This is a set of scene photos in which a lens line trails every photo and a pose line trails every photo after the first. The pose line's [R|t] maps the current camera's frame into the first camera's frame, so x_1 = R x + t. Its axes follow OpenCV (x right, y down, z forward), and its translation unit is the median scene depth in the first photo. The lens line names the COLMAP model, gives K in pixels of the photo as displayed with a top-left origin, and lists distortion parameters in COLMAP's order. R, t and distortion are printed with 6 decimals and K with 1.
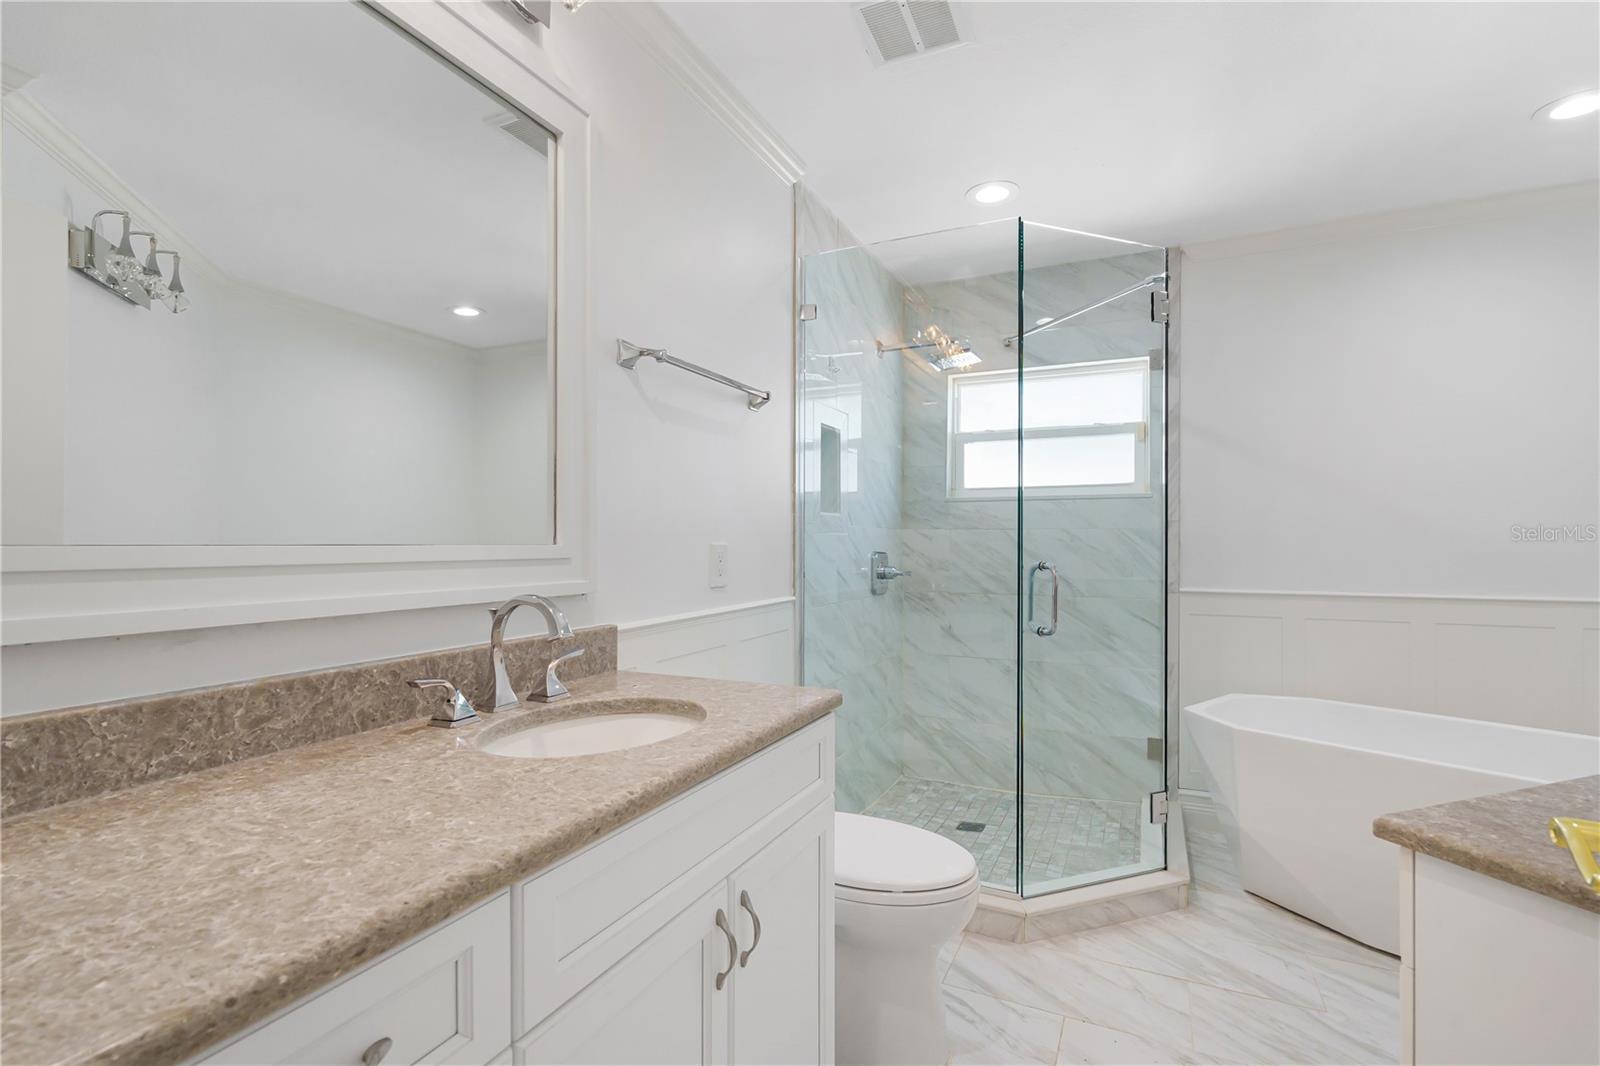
lens RADIAL K [[741.9, 0, 798.0], [0, 741.9, 547.3], [0, 0, 1]] dist [-0.002424, 0.000059]
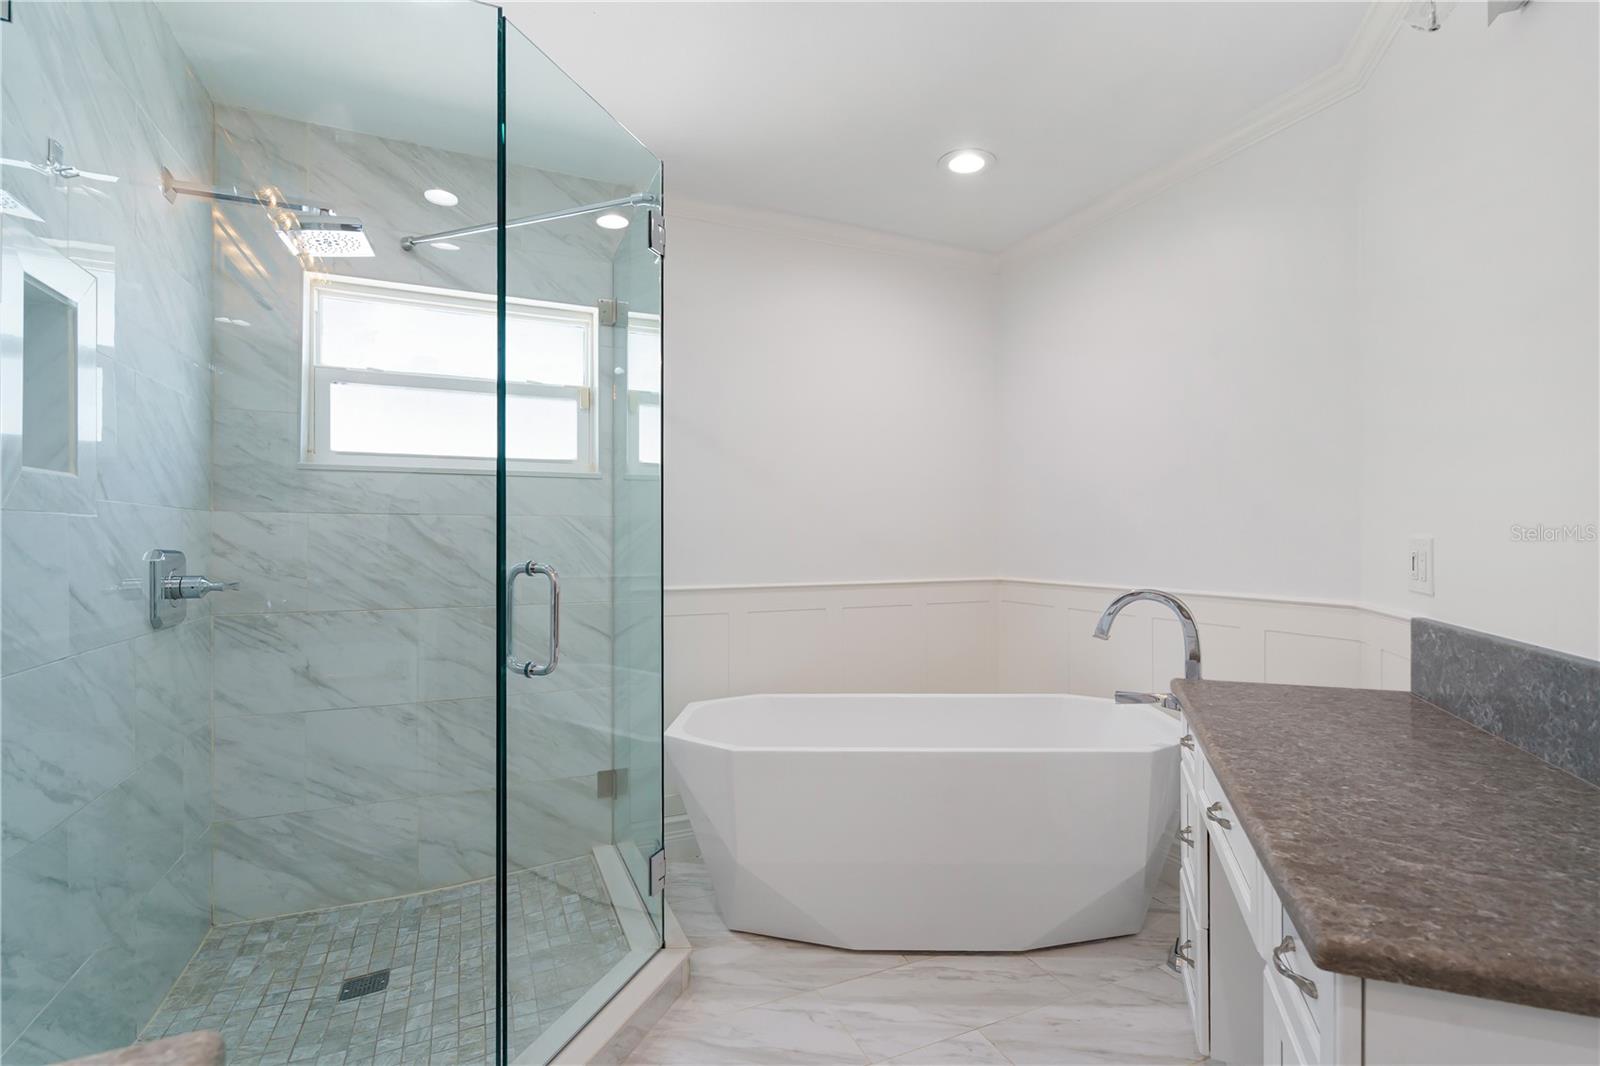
lens RADIAL K [[740.2, 0, 808.8], [0, 740.2, 536.1], [0, 0, 1]] dist [0.001255, -0.000940]
pose [[0.640736, -0.000018, 0.767761, -0.007679], [0.005027, 0.999979, -0.004172, 0.000582], [-0.767744, 0.006533, 0.640723, 0.282842]]
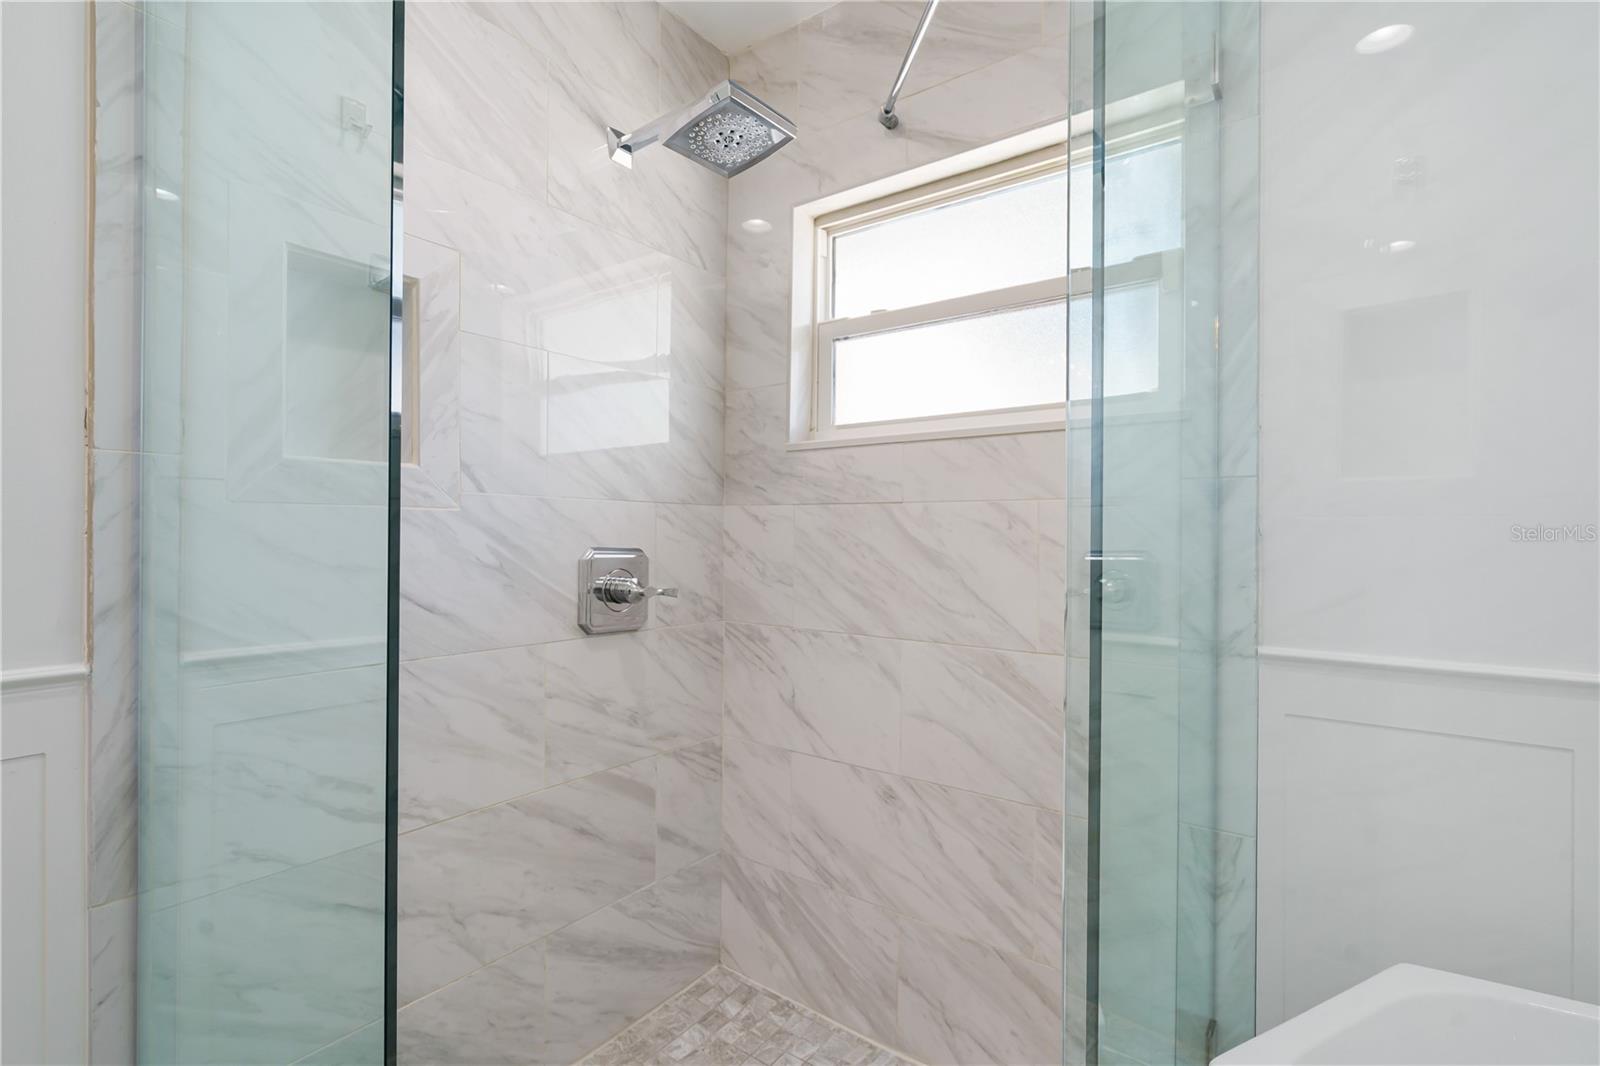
lens RADIAL K [[738.9, 0, 800.0], [0, 738.9, 533.0], [0, 0, 1]] dist [-0.007027, -0.000070]
pose [[0.983051, 0.004909, -0.183265, 0.326088], [-0.006626, 0.999940, -0.008756, -0.000394], [0.183211, 0.009822, 0.983024, 0.536258]]
